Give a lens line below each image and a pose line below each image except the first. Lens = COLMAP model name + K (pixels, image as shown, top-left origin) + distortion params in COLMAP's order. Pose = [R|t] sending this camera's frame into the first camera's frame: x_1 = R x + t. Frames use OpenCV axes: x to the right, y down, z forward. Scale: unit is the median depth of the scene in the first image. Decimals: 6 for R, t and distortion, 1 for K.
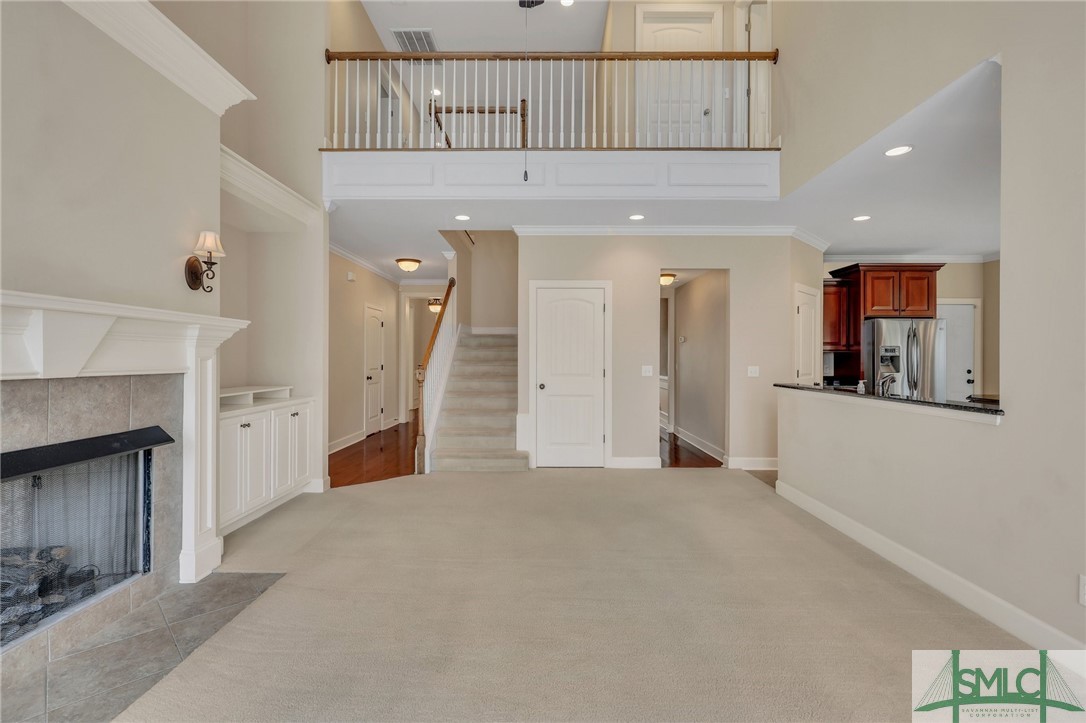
lens RADIAL K [[493.7, 0, 543.4], [0, 493.7, 356.3], [0, 0, 1]] dist [-0.001934, 0.000232]
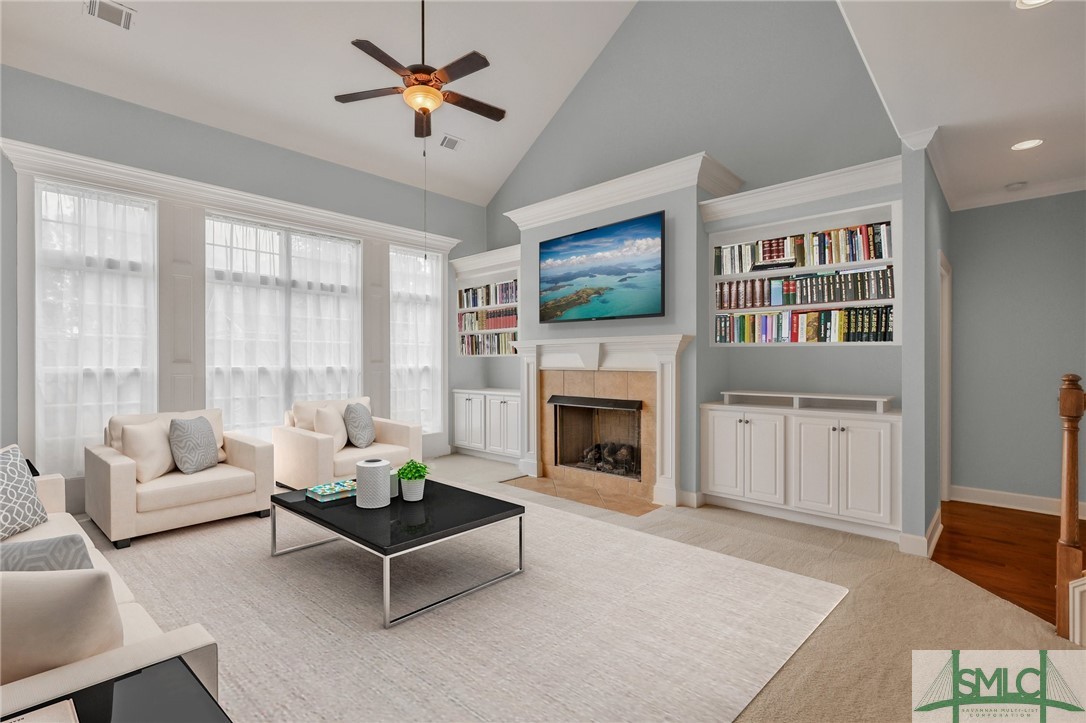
lens RADIAL K [[493.7, 0, 543.1], [0, 493.7, 360.3], [0, 0, 1]] dist [-0.001934, 0.000232]
pose [[-0.660925, -0.003670, -0.750443, 0.402939], [-0.004738, 0.999989, -0.000717, 0.001255], [0.750437, 0.003082, -0.660935, 0.994621]]
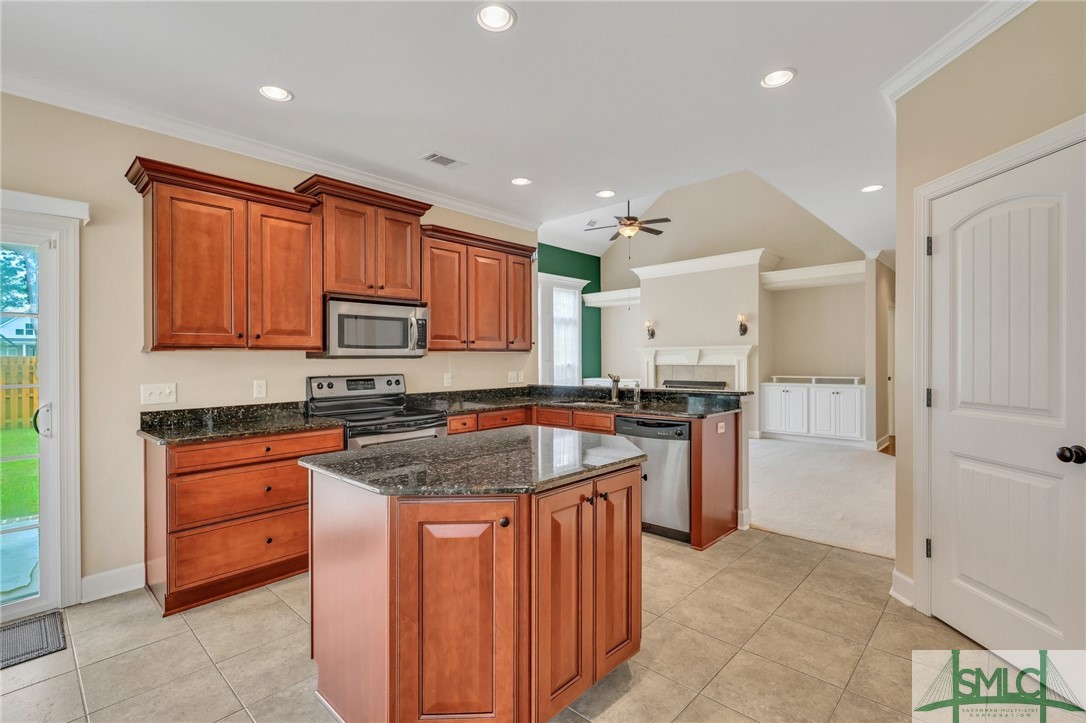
lens RADIAL K [[493.7, 0, 540.5], [0, 493.7, 365.0], [0, 0, 1]] dist [-0.001934, 0.000232]
pose [[-0.666759, 0.009598, -0.745212, 1.224103], [0.001497, 0.999932, 0.011540, -0.000824], [0.745272, 0.006579, -0.666728, 1.160388]]
